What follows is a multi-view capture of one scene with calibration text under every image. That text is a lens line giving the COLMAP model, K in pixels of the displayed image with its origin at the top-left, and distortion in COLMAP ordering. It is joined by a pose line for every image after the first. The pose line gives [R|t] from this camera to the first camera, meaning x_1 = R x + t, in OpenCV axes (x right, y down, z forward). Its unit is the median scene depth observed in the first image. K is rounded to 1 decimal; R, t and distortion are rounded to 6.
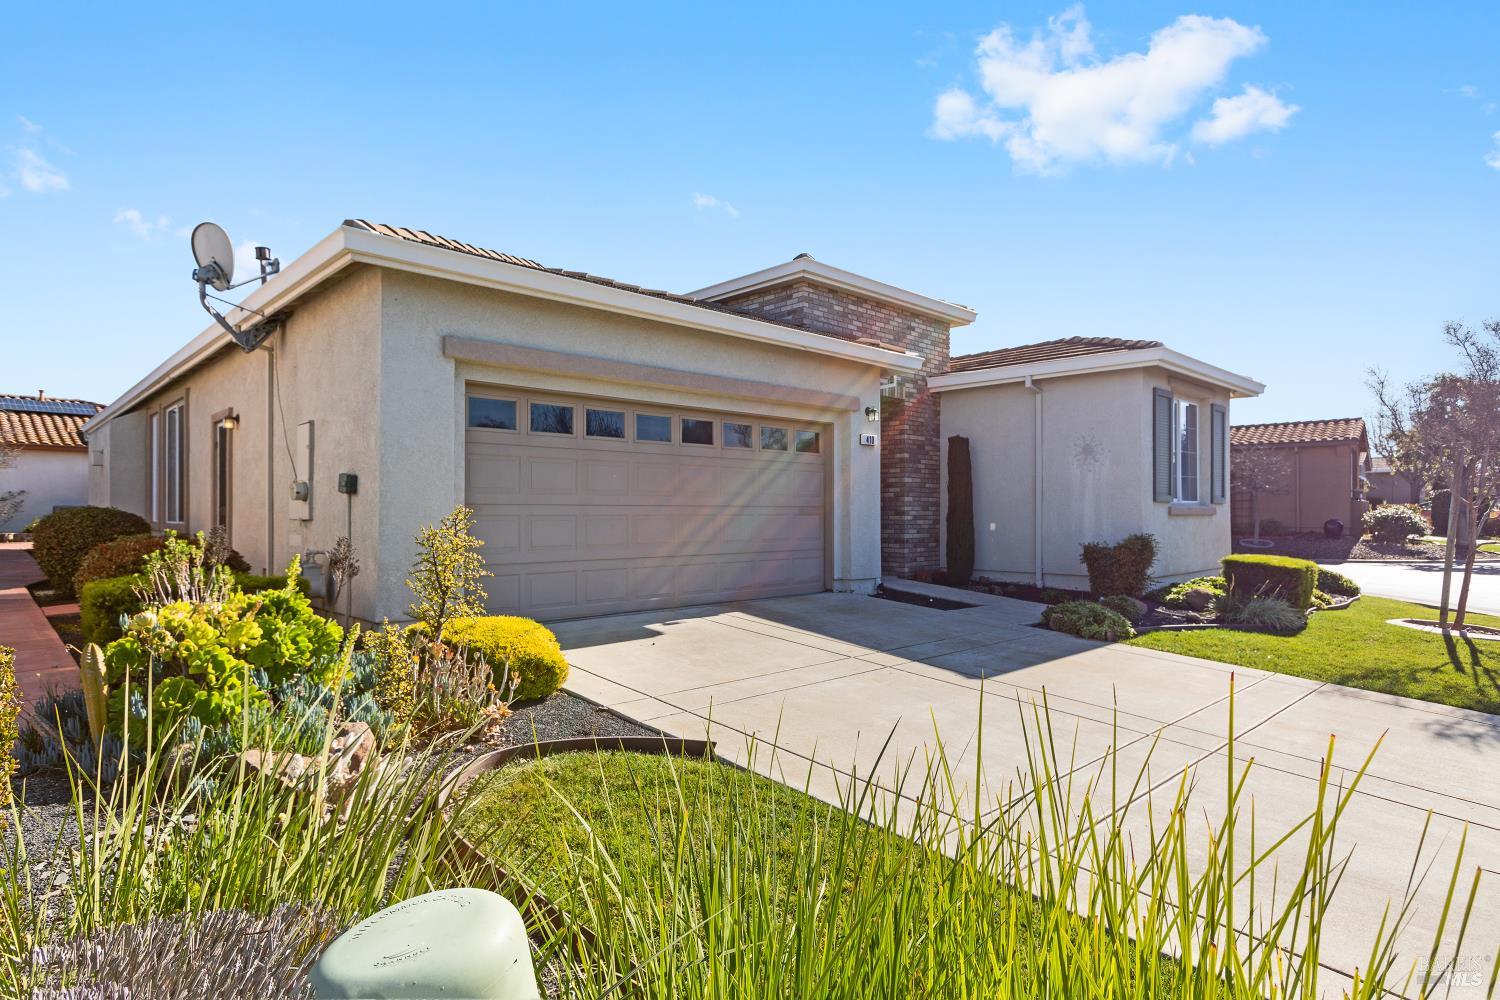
lens RADIAL K [[814.4, 0, 750.0], [0, 814.4, 500.0], [0, 0, 1]] dist [0.002736, 0.000235]
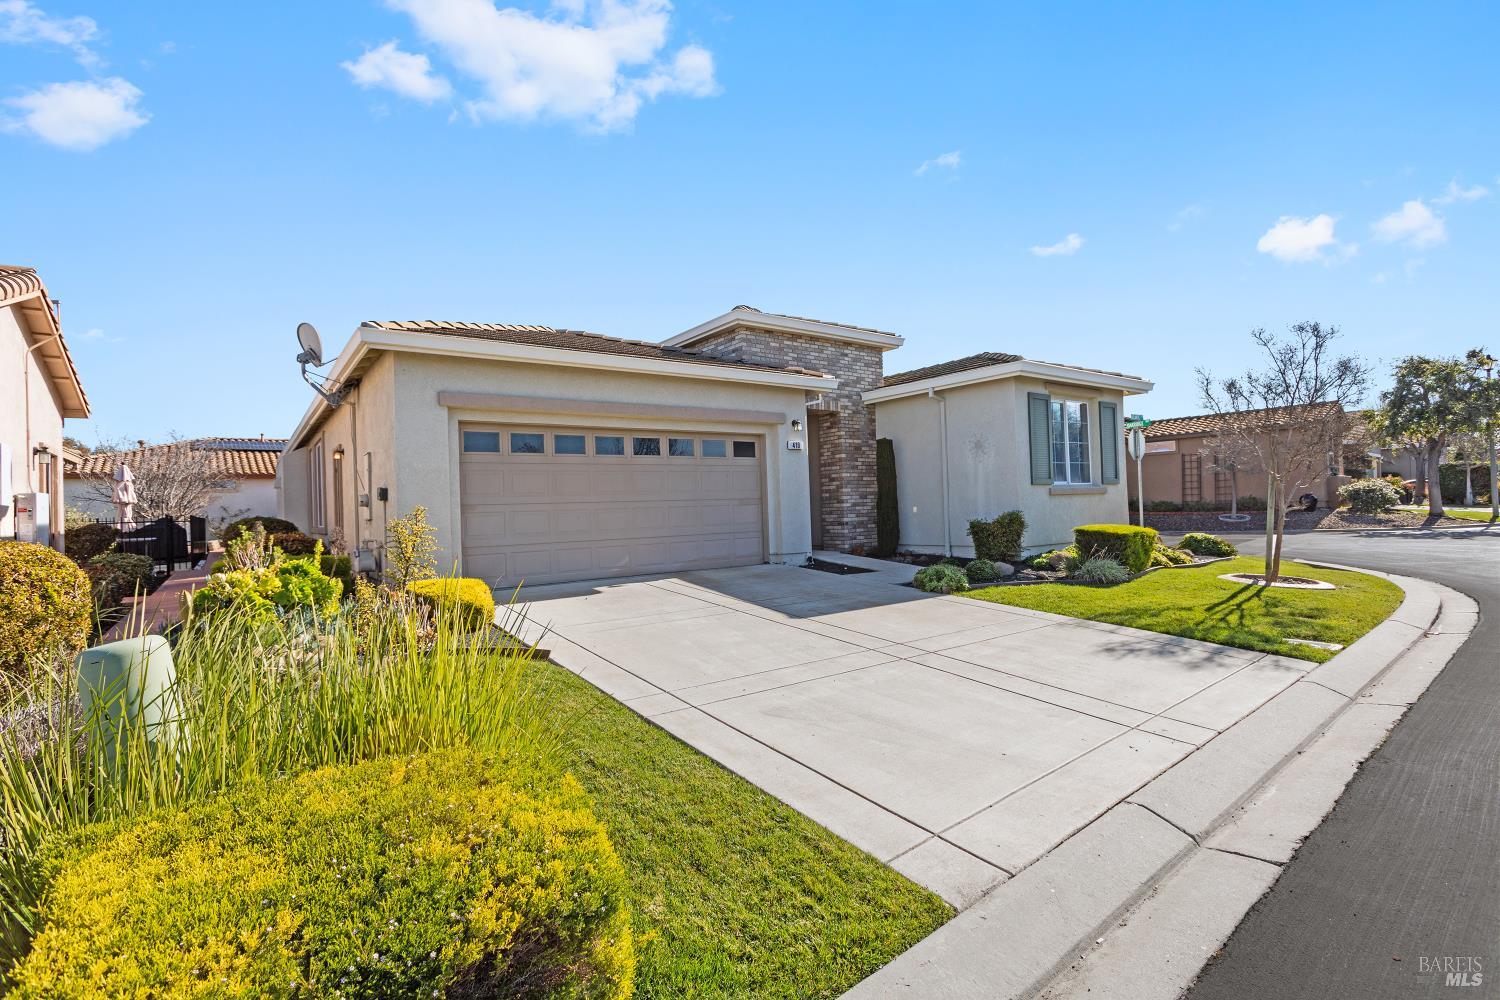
lens RADIAL K [[712.3, 0, 752.2], [0, 712.3, 491.4], [0, 0, 1]] dist [-0.010940, 0.000025]
pose [[0.990332, -0.037797, -0.133467, 0.227466], [0.036577, 0.999264, -0.011581, 0.009533], [0.133806, 0.006587, 0.990986, -0.128566]]
